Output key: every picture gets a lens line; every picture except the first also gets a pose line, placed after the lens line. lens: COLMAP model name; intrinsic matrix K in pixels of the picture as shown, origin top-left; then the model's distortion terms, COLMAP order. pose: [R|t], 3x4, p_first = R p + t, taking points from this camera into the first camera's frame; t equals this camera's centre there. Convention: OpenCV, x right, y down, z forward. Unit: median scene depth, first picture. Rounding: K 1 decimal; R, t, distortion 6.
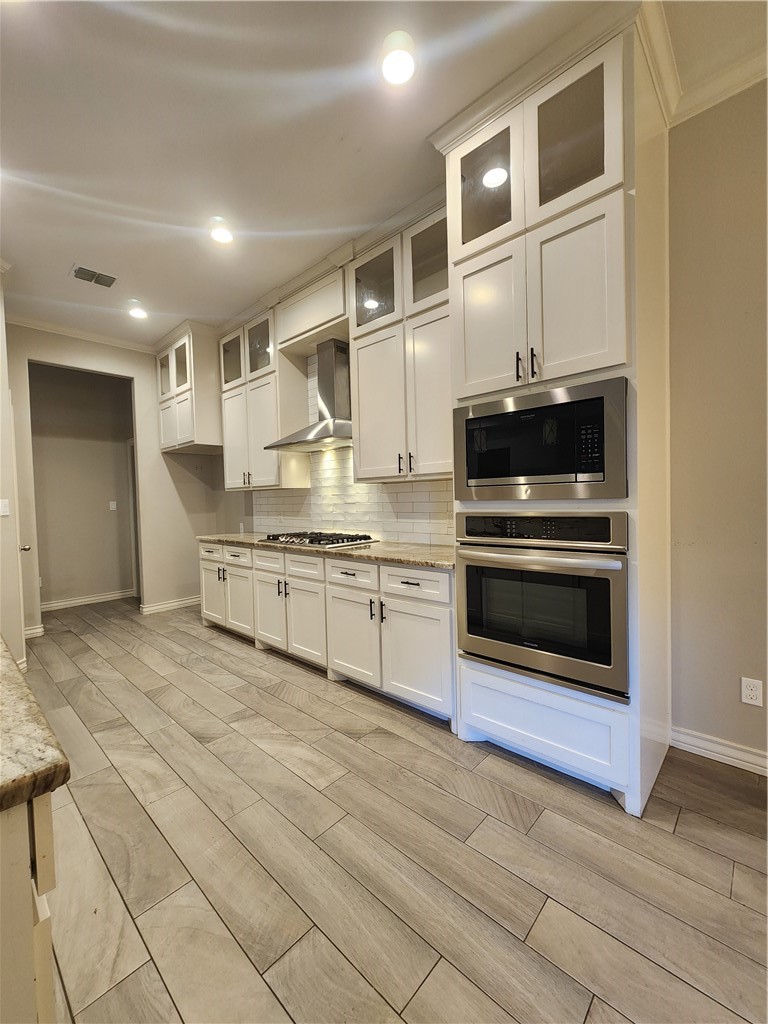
lens RADIAL K [[415.8, 0, 384.0], [0, 415.8, 512.0], [0, 0, 1]] dist [-0.000642, -0.000029]
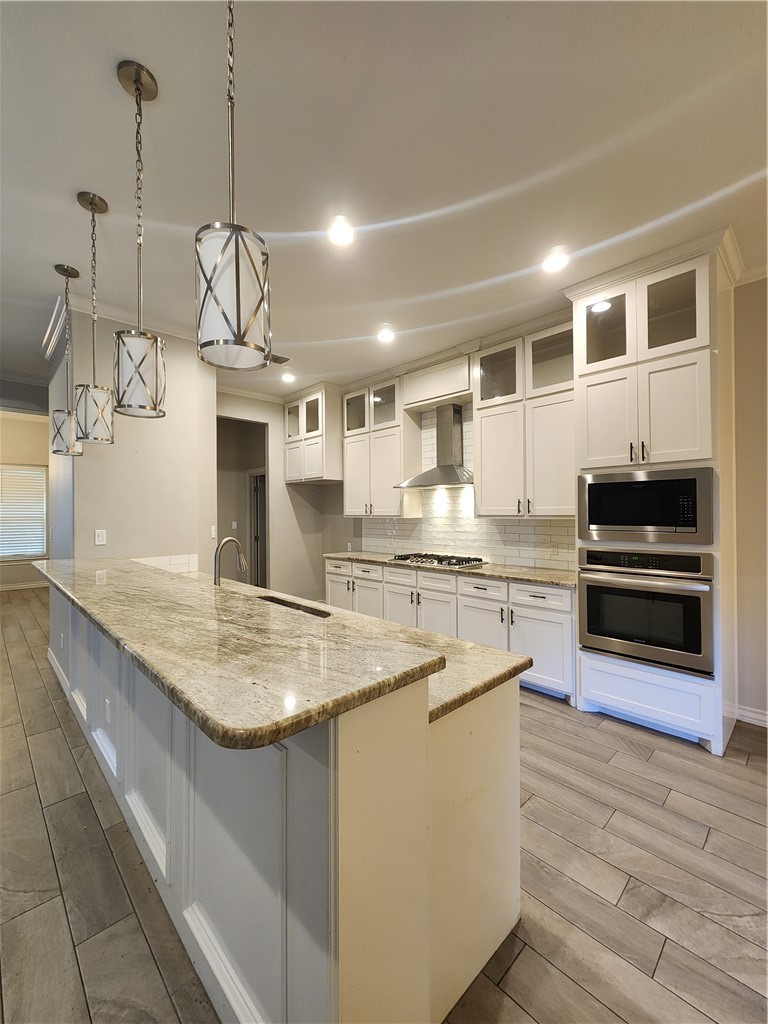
lens RADIAL K [[418.2, 0, 384.0], [0, 418.2, 512.0], [0, 0, 1]] dist [-0.000073, -0.000127]
pose [[0.998493, 0.017372, -0.052049, -0.342429], [-0.019003, 0.999338, -0.031009, -0.051208], [0.051476, 0.031951, 0.998163, -0.381141]]
